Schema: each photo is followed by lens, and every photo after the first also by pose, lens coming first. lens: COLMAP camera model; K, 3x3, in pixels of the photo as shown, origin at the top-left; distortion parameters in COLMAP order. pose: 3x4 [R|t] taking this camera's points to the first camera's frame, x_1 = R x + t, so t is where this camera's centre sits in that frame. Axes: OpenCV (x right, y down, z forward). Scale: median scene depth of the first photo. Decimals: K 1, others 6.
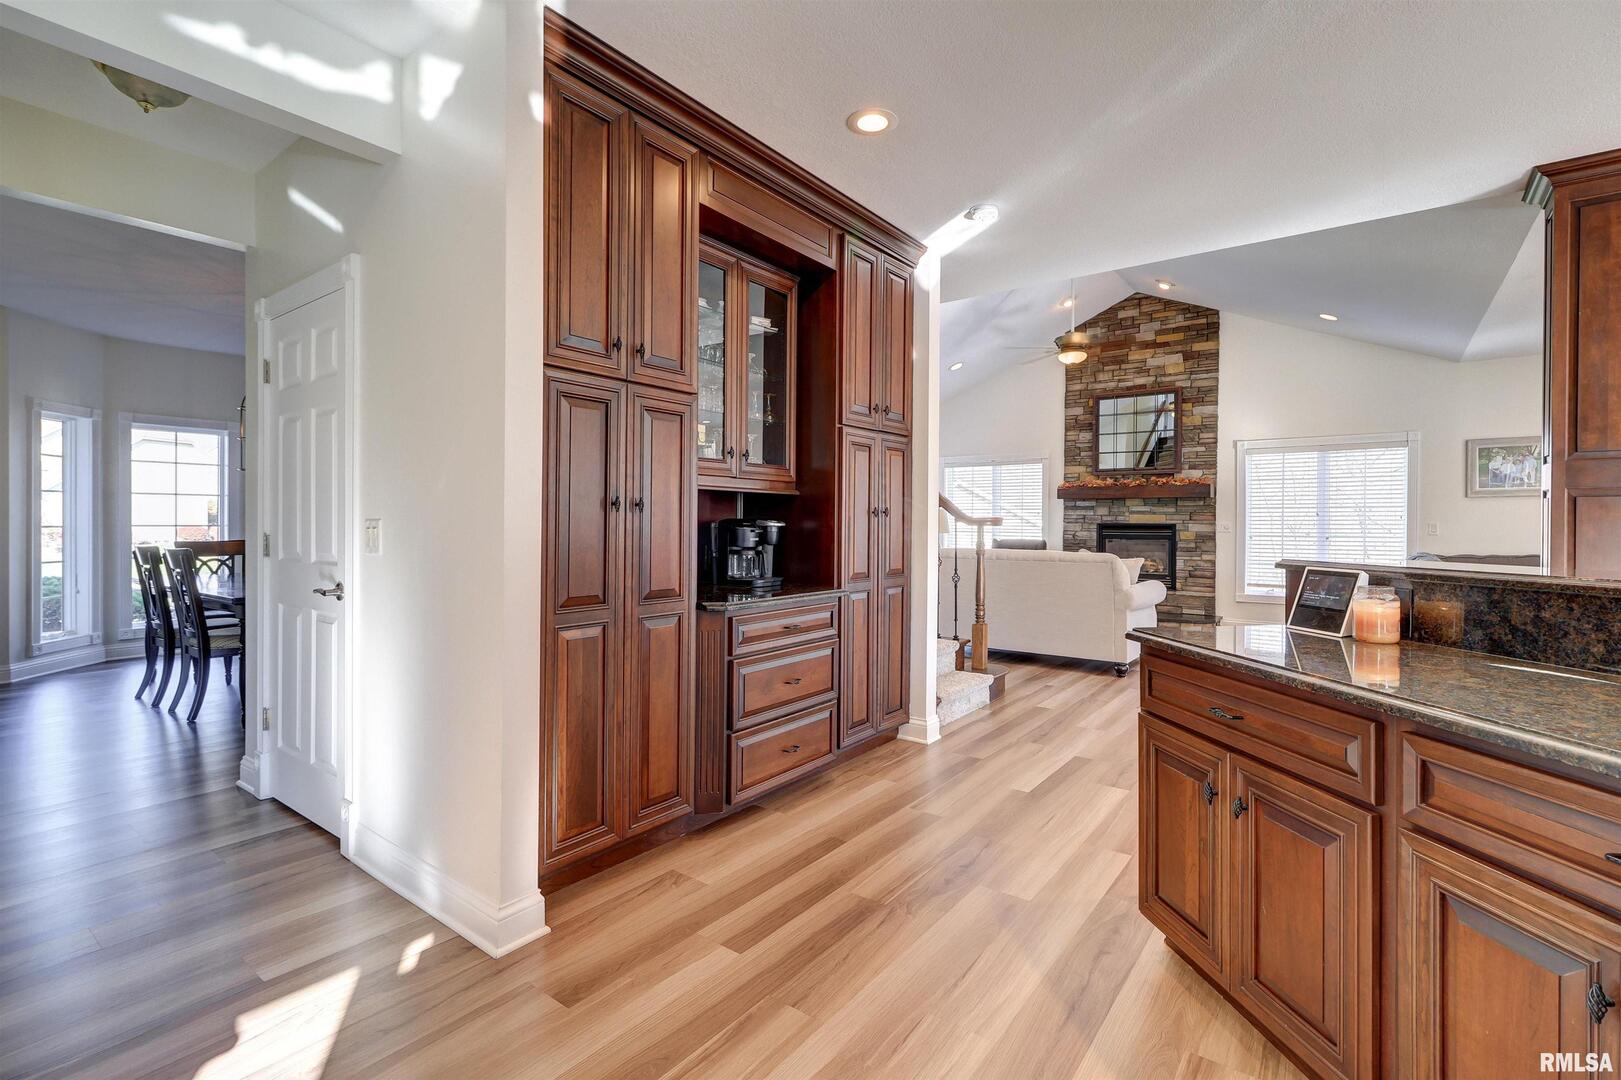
lens RADIAL K [[749.2, 0, 808.0], [0, 749.2, 527.0], [0, 0, 1]] dist [0.000620, 0.000297]
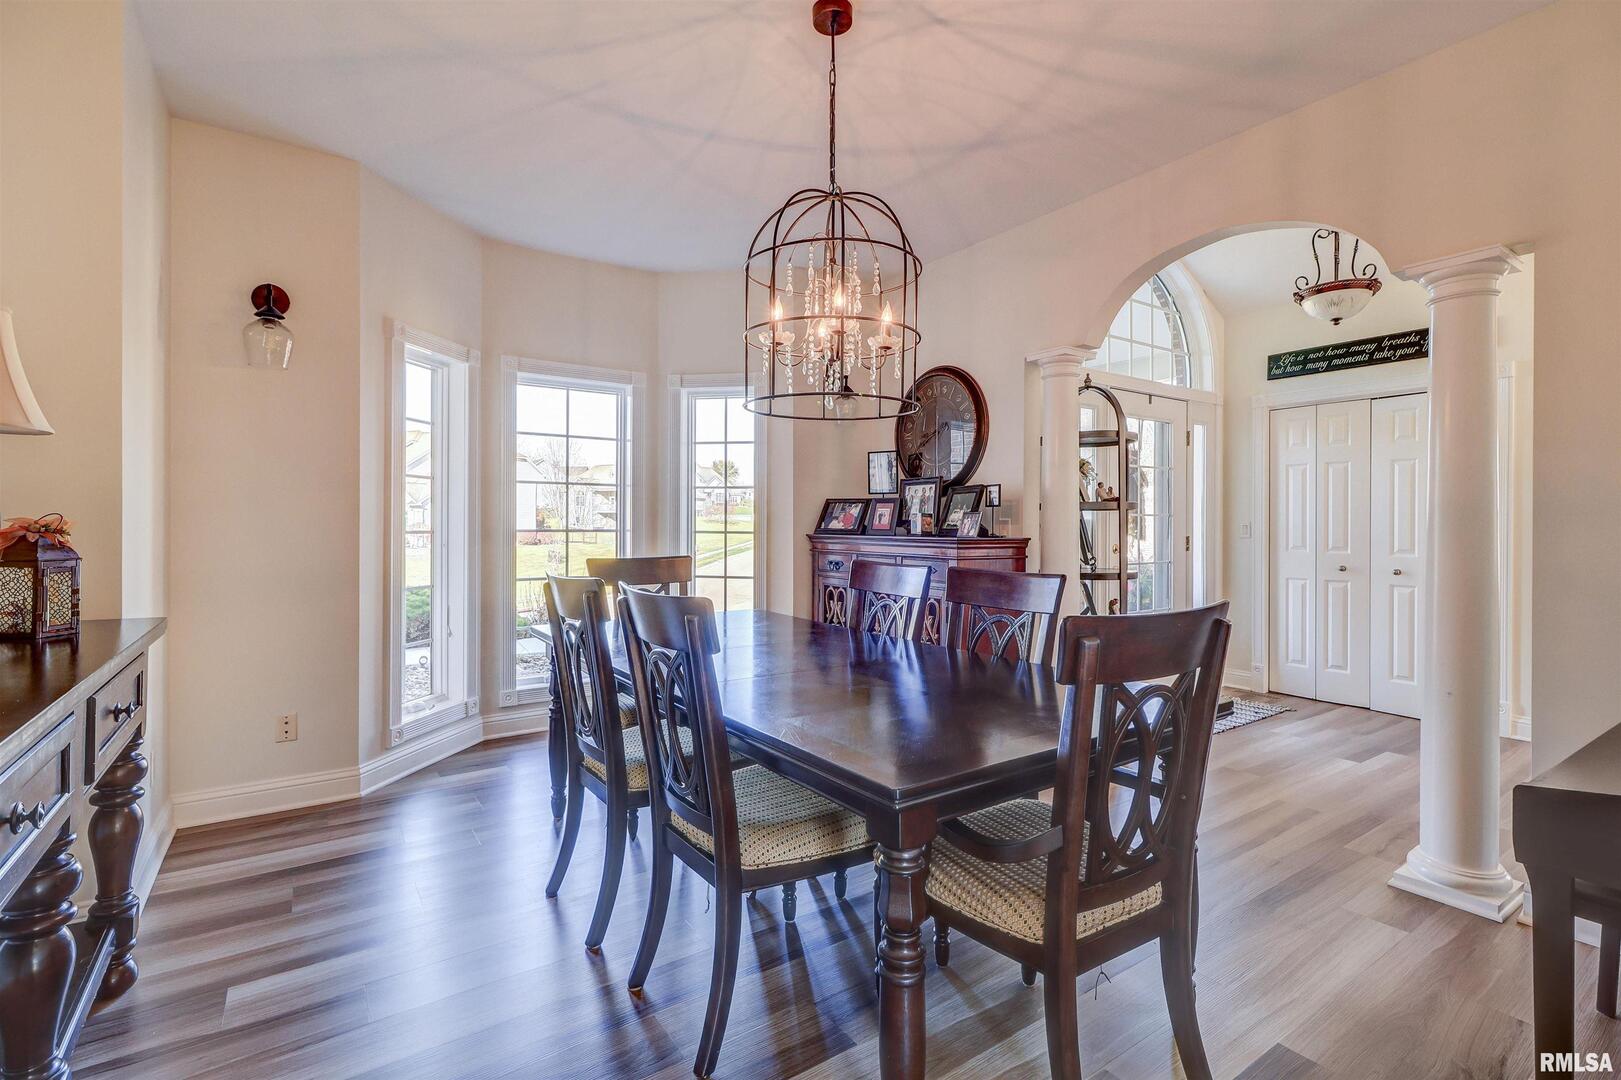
lens RADIAL K [[749.2, 0, 808.0], [0, 749.2, 527.0], [0, 0, 1]] dist [0.000620, 0.000297]
pose [[0.948862, -0.000094, -0.315690, -0.495338], [-0.001598, 0.999986, -0.005102, -0.002224], [0.315686, 0.005346, 0.948849, 0.502776]]
